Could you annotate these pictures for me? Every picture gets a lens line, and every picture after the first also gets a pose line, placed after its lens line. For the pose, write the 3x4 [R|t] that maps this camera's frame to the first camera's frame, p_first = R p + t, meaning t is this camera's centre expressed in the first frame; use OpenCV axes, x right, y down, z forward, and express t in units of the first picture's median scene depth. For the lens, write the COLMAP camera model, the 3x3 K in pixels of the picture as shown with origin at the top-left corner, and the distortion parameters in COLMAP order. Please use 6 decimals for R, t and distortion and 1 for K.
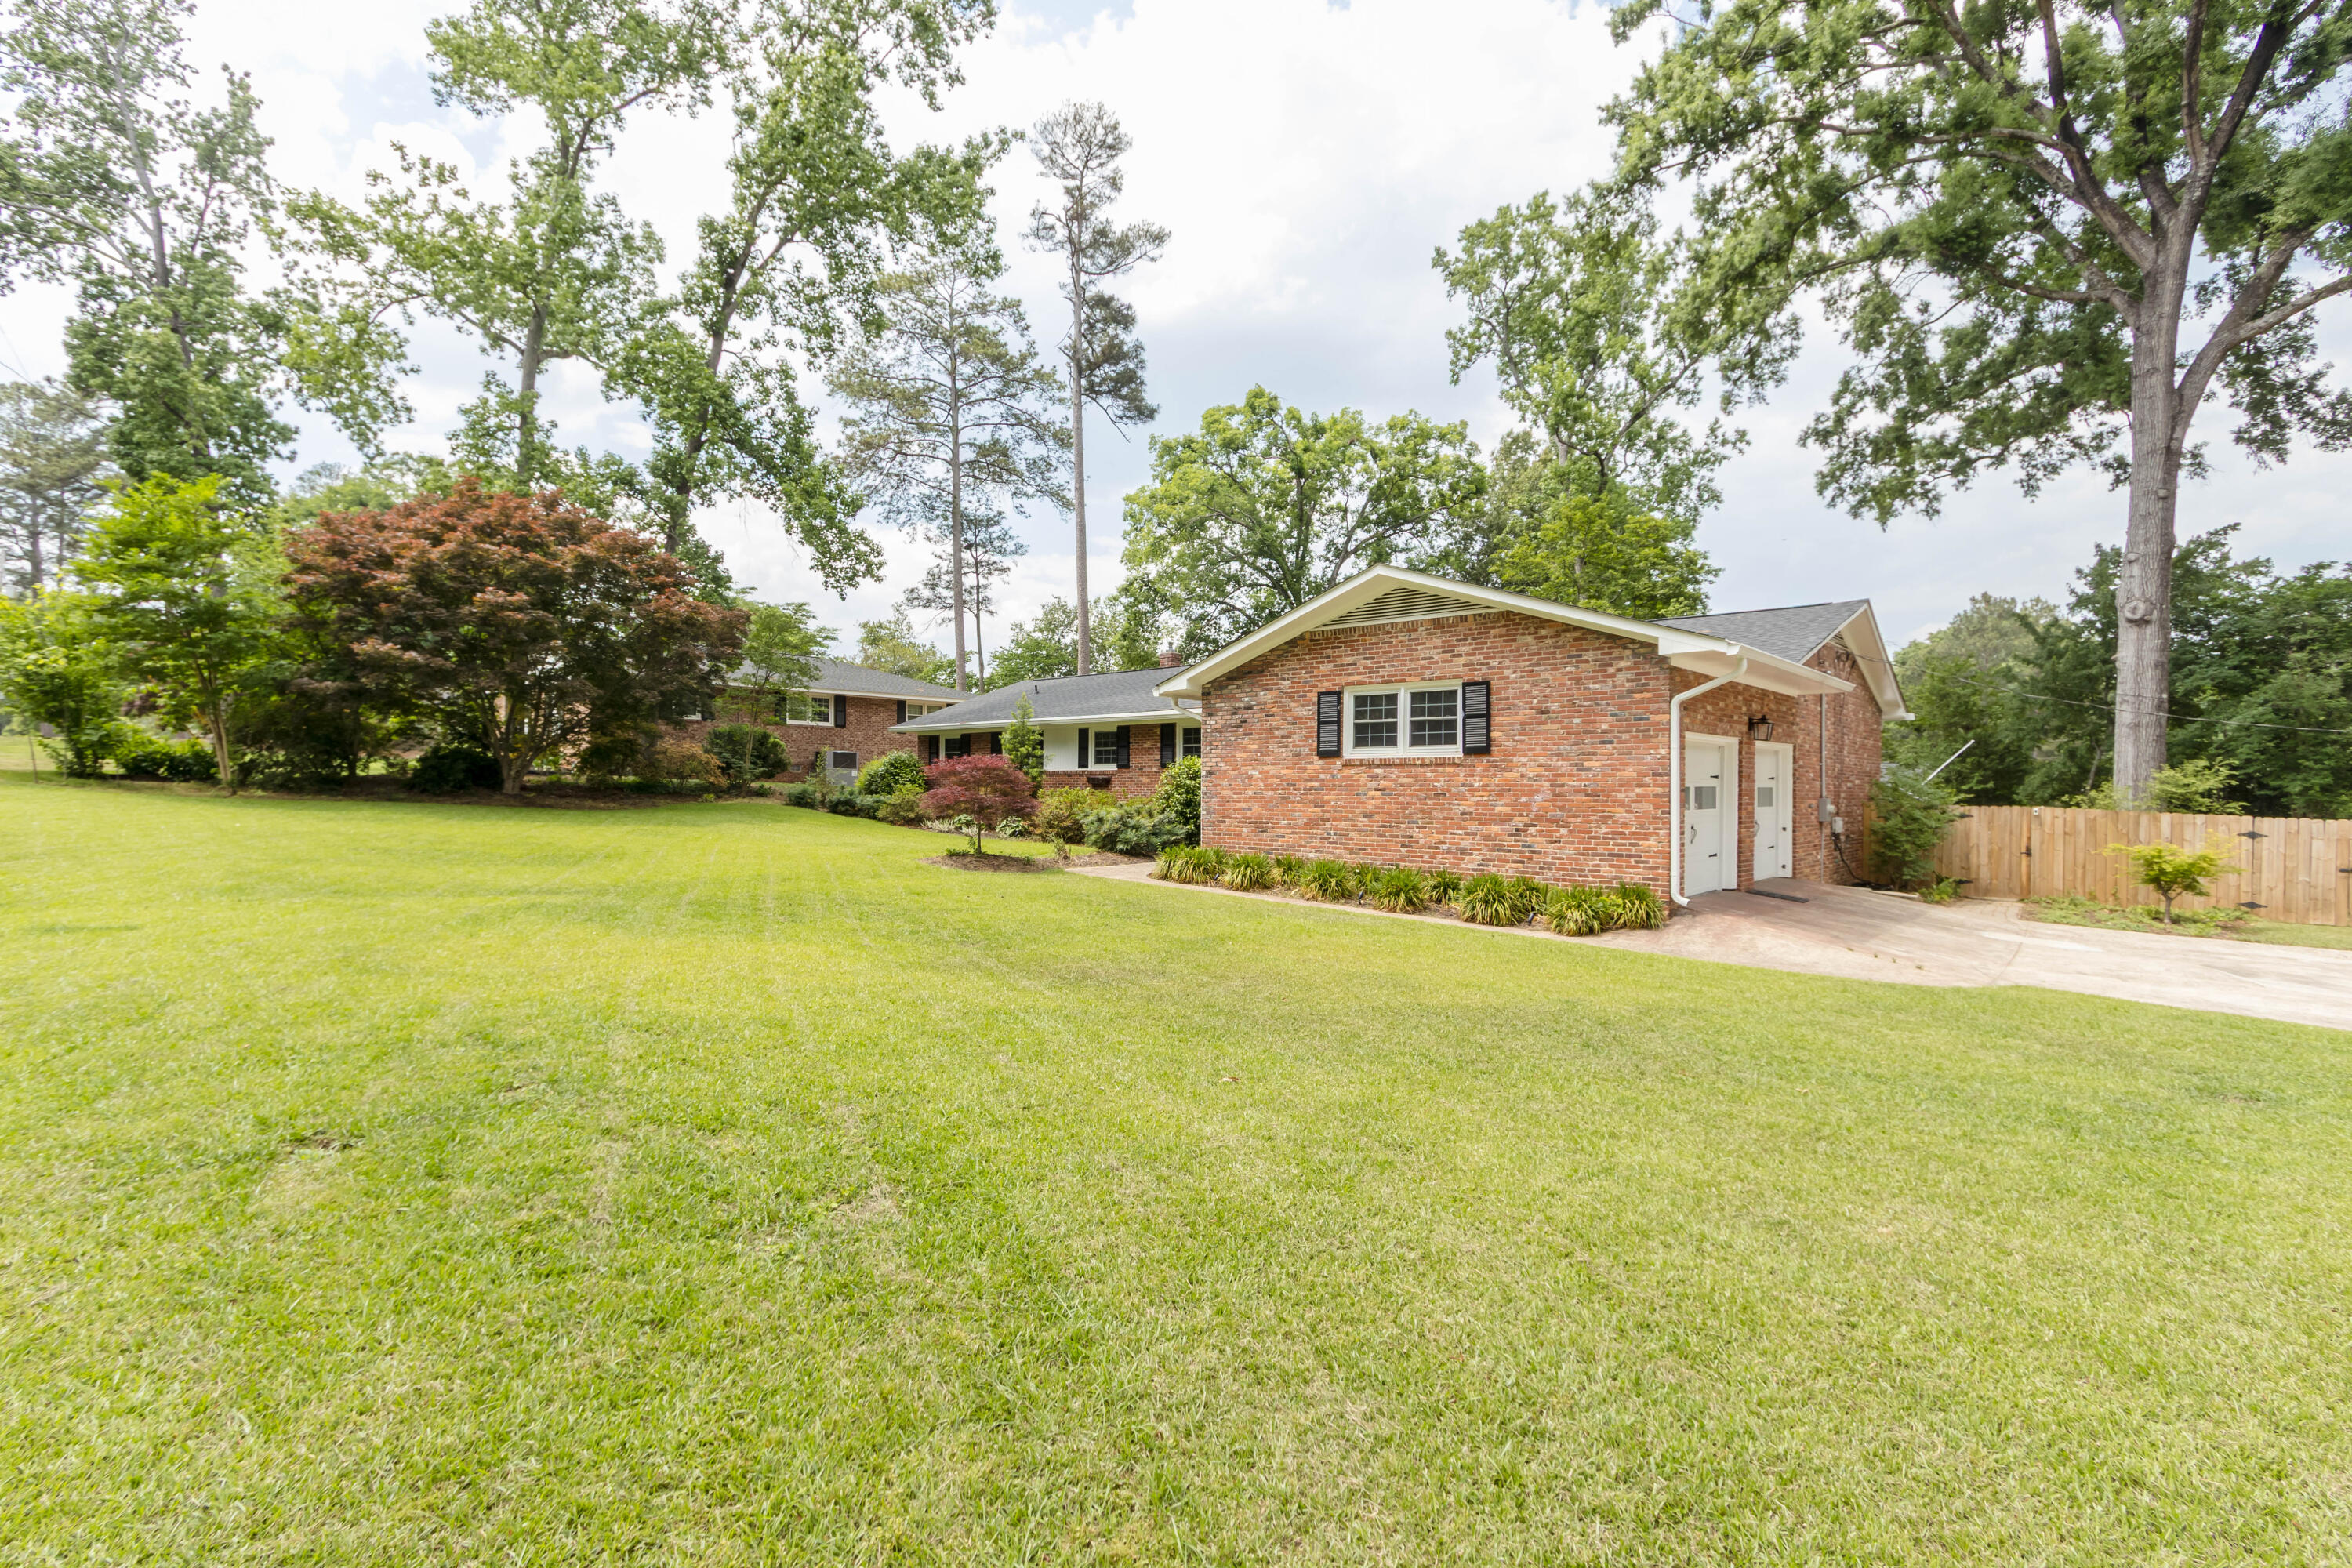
lens RADIAL K [[1130.7, 0, 1152.8], [0, 1130.7, 786.0], [0, 0, 1]] dist [-0.015261, 0.009793]
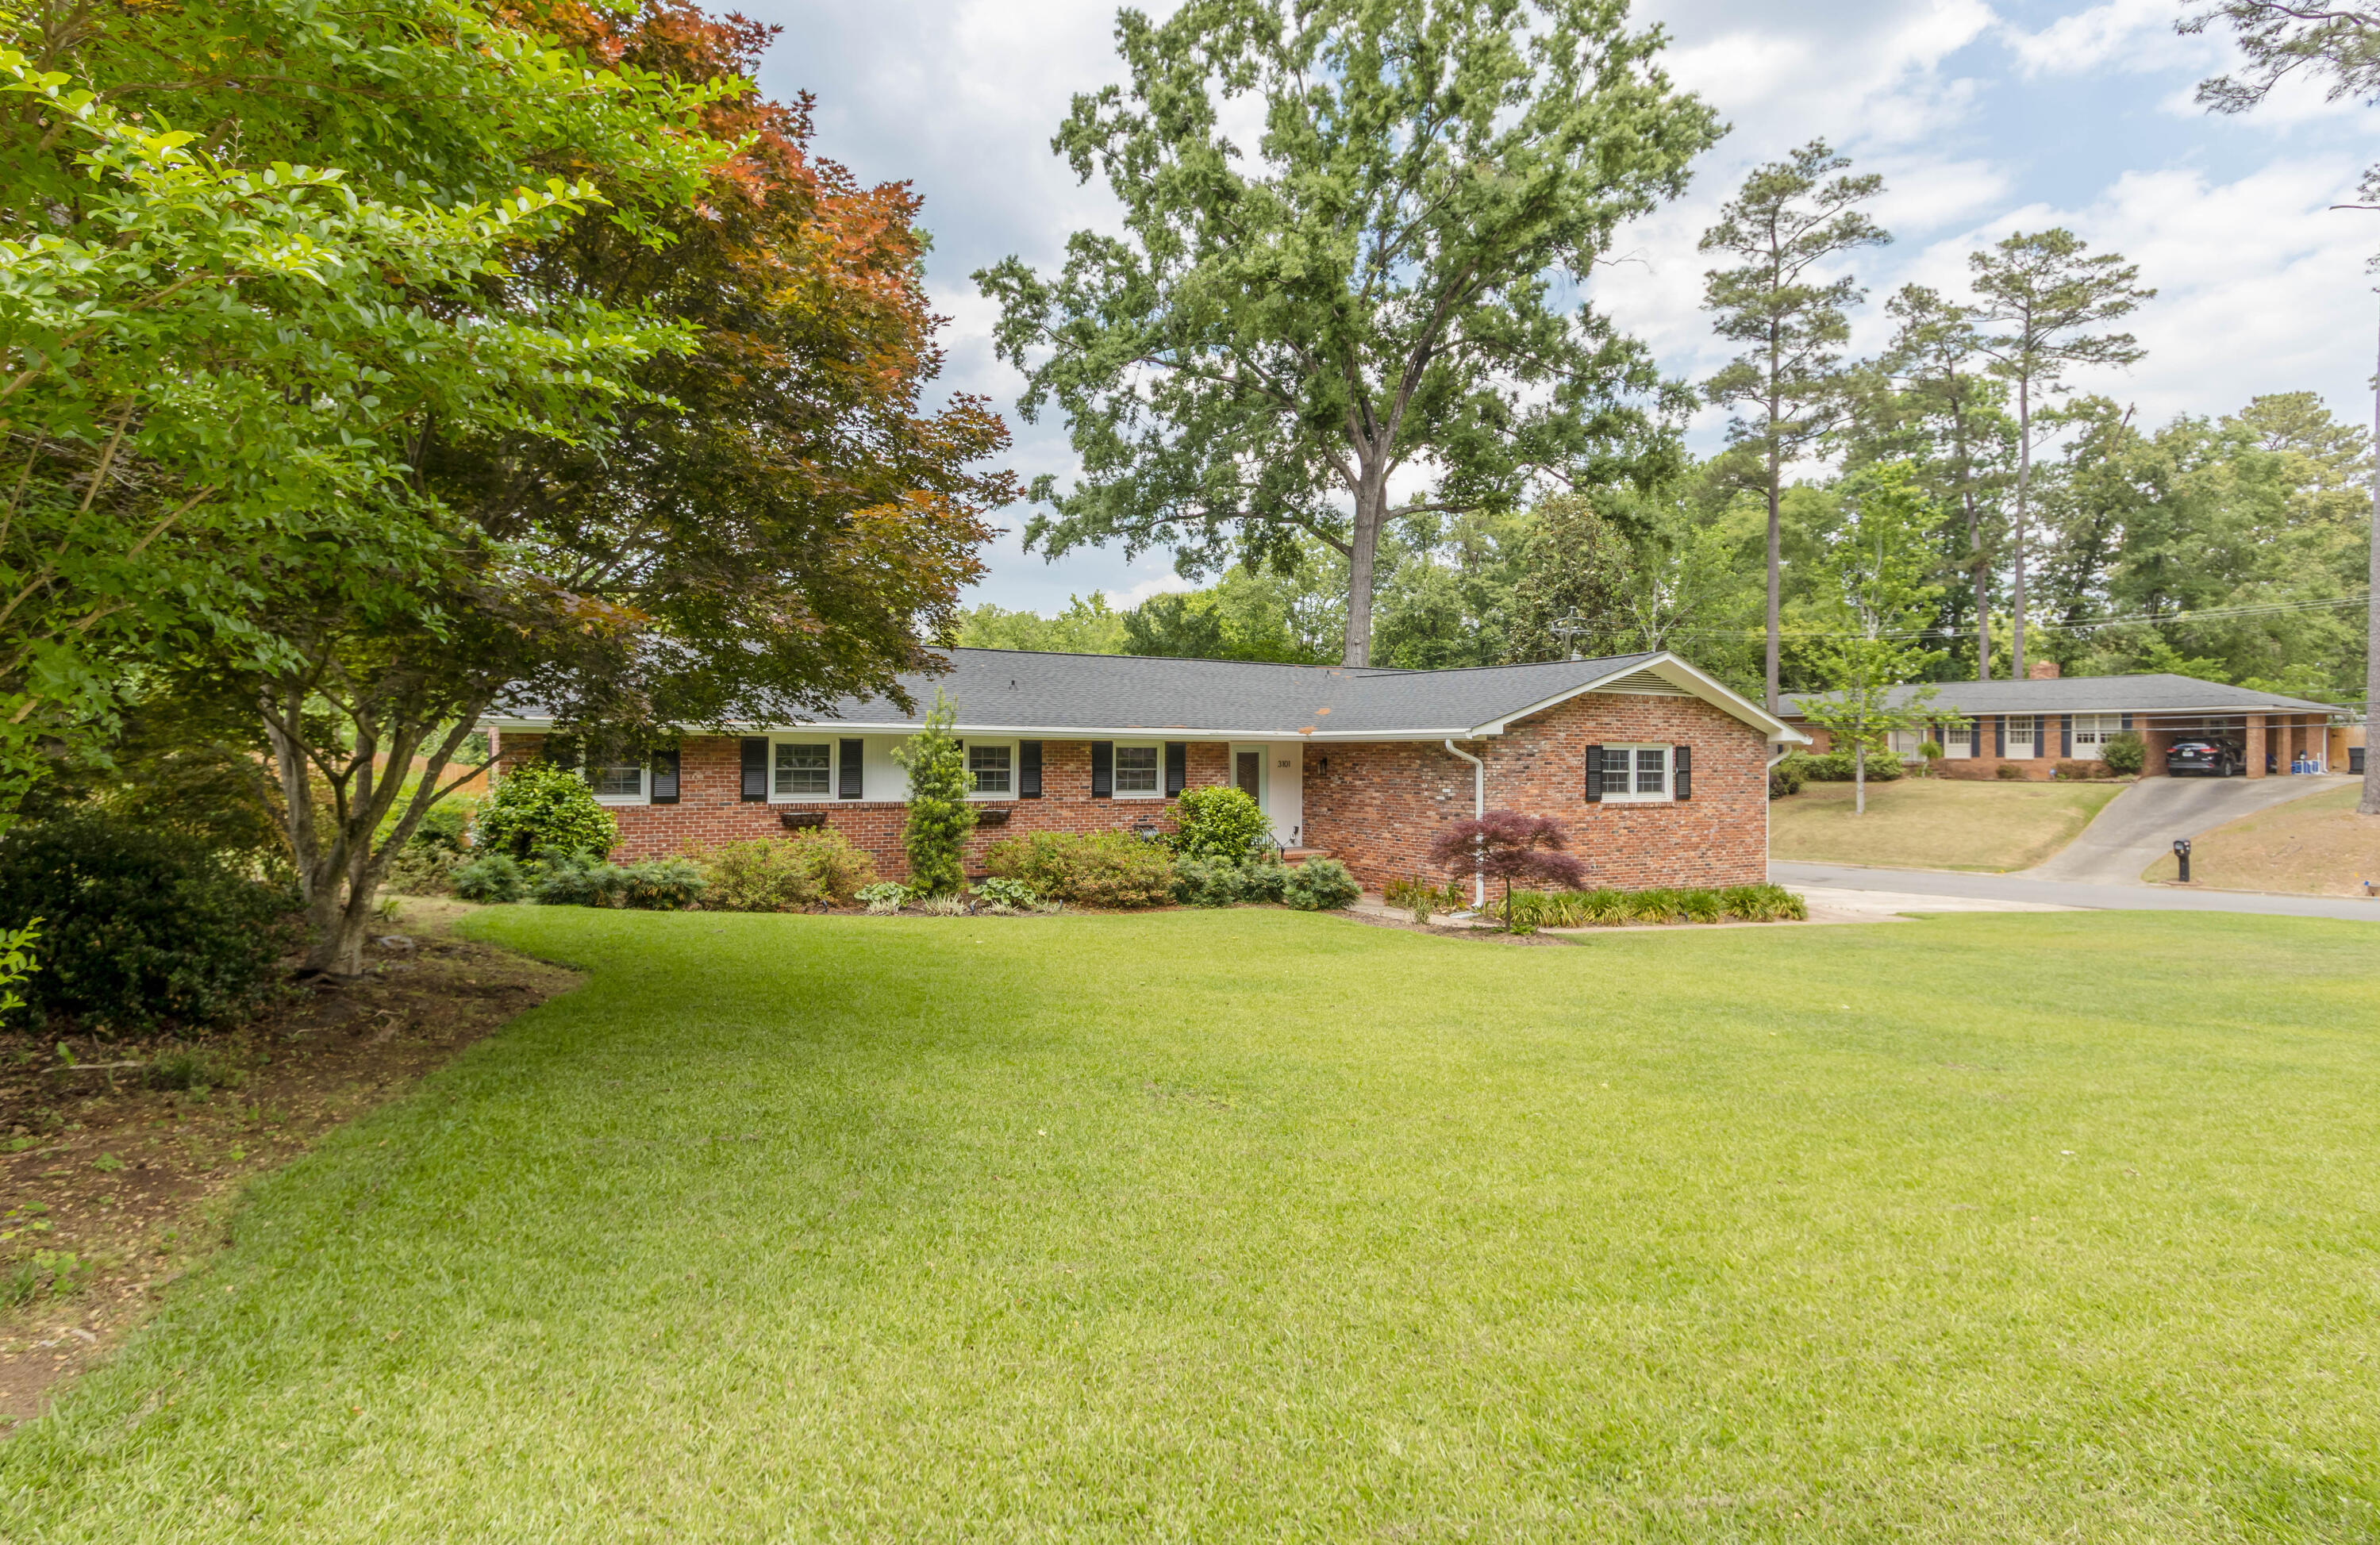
lens RADIAL K [[1229.0, 0, 1189.3], [0, 1229.0, 737.3], [0, 0, 1]] dist [0.006429, 0.000575]
pose [[0.290405, 0.010827, 0.956843, -0.714103], [-0.010556, 0.999911, -0.008110, -0.046653], [-0.956846, -0.007745, 0.290494, 0.623521]]
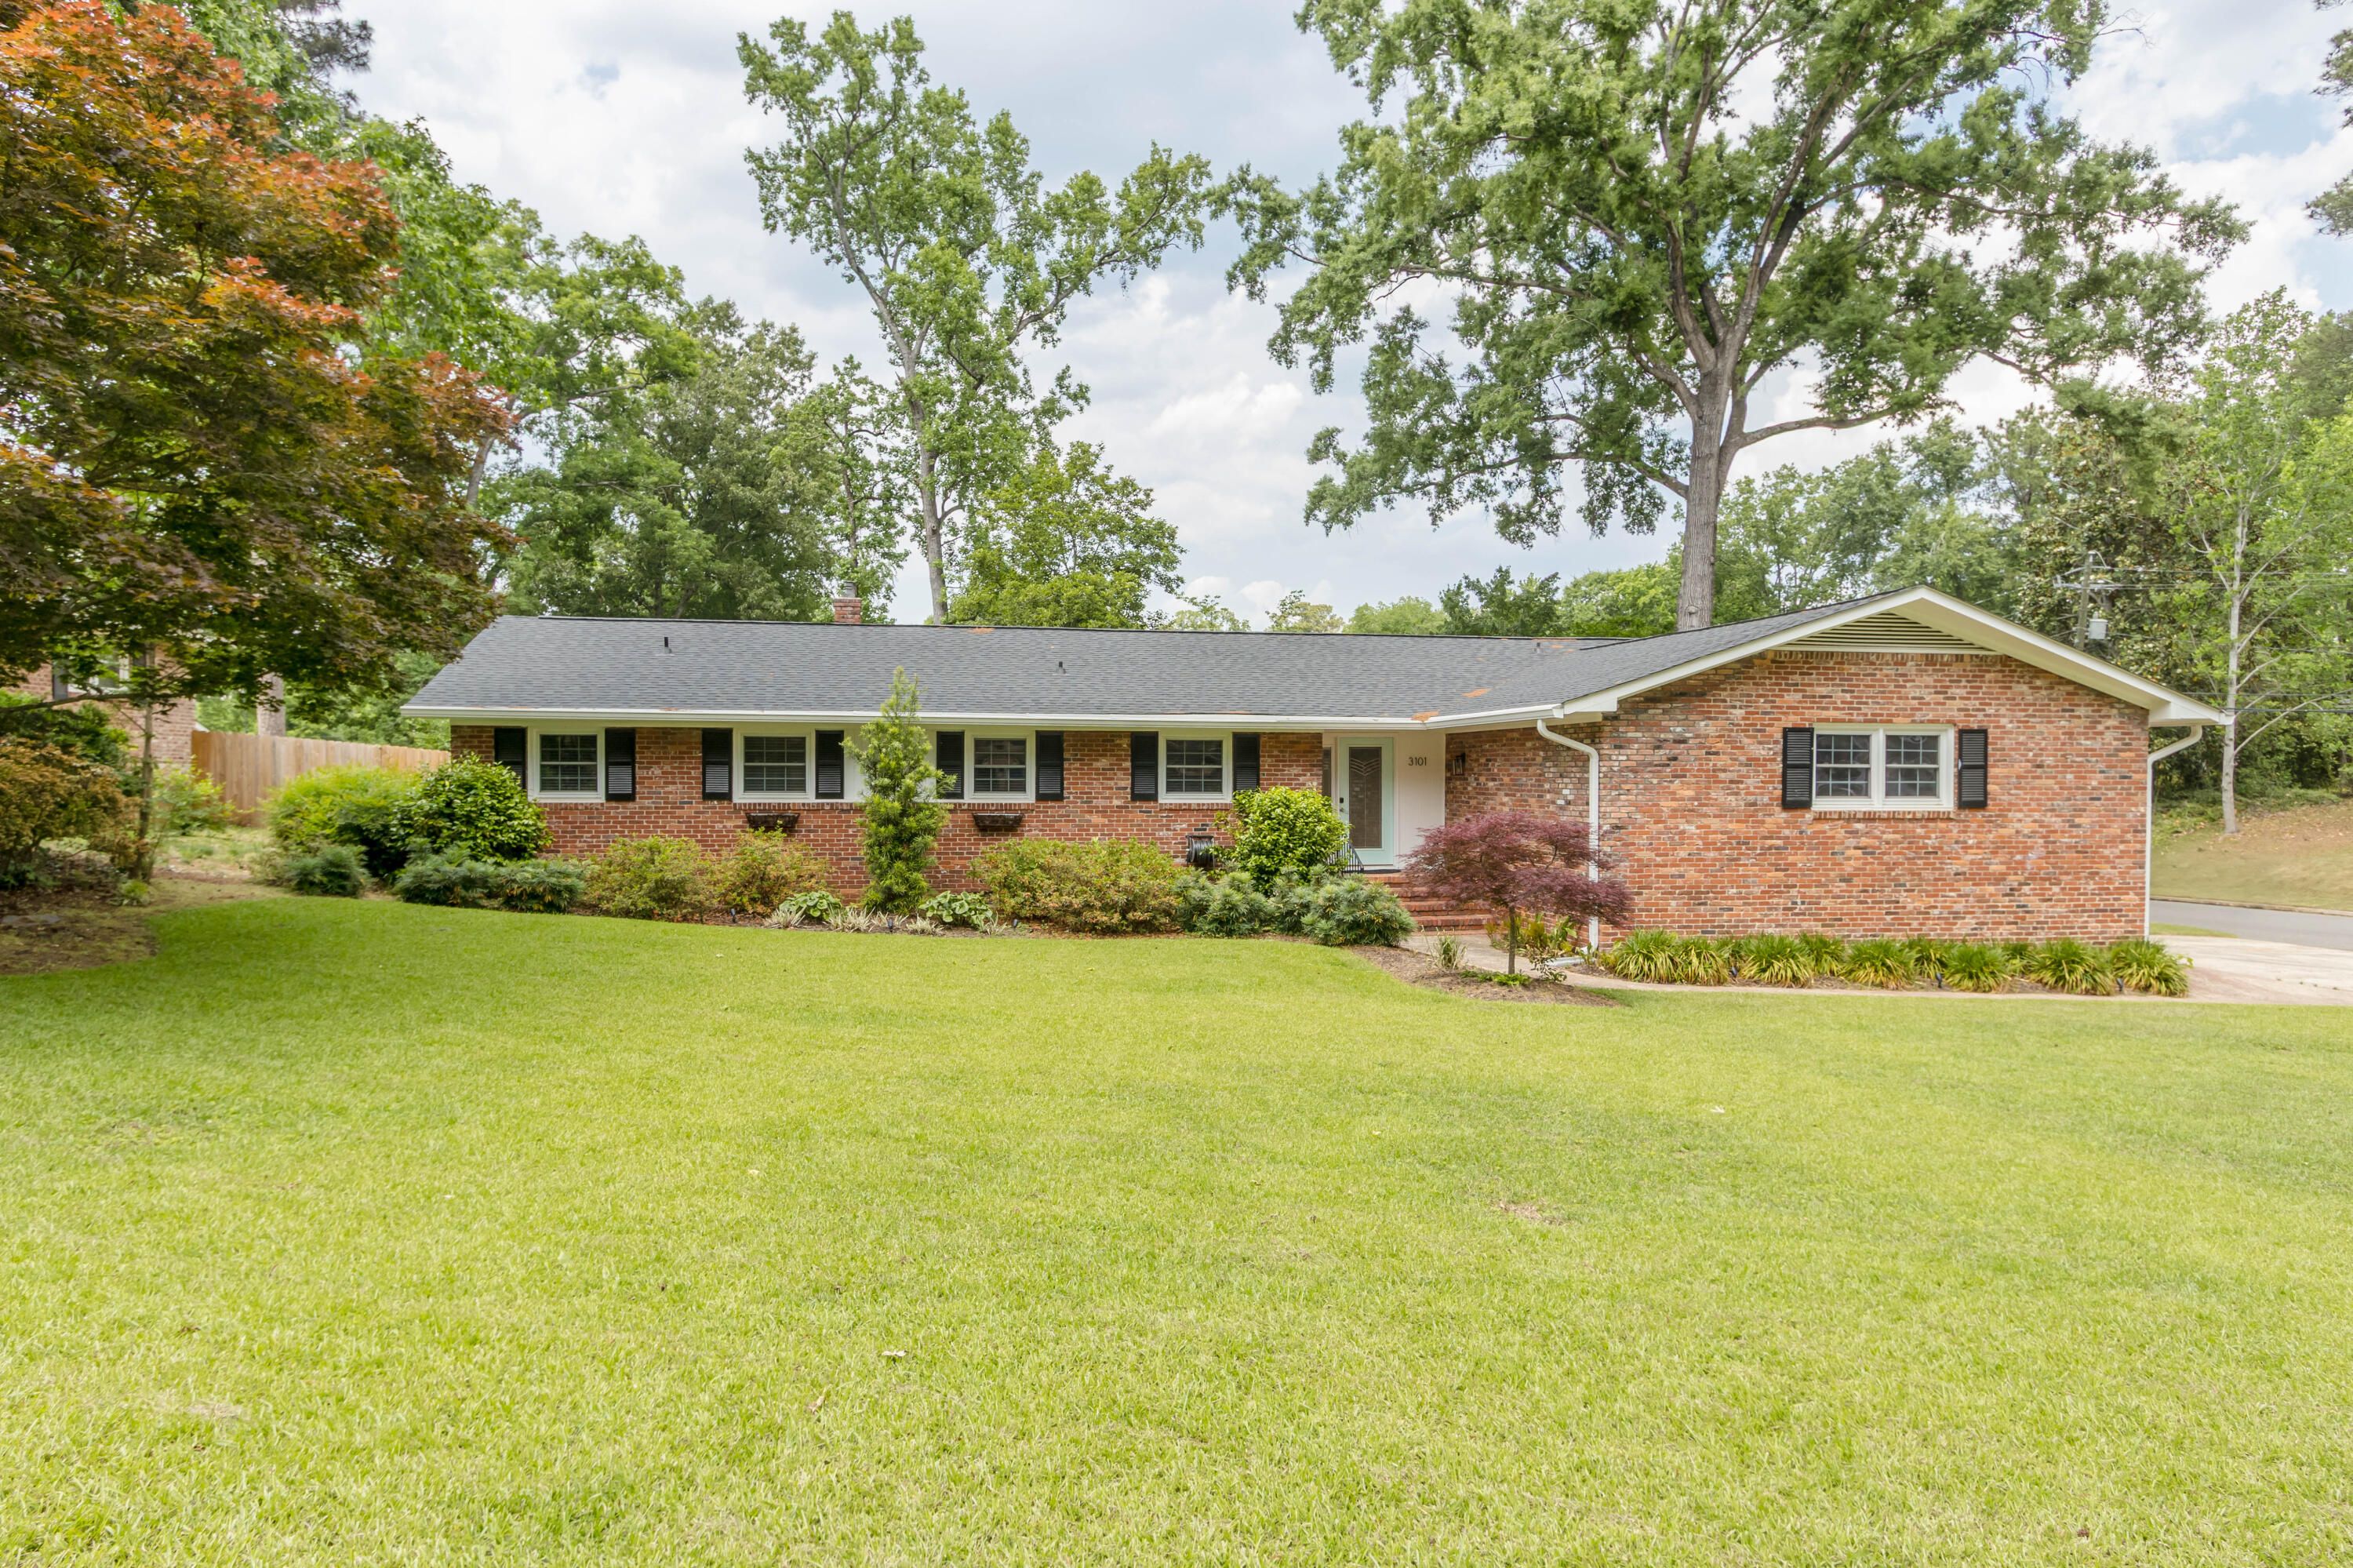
lens RADIAL K [[1421.9, 0, 1178.5], [0, 1421.9, 787.6], [0, 0, 1]] dist [0.007381, -0.001544]
pose [[0.608642, -0.010157, 0.793380, -0.557293], [-0.004809, 0.999852, 0.016490, -0.033401], [-0.793431, -0.013852, 0.608503, 0.442375]]
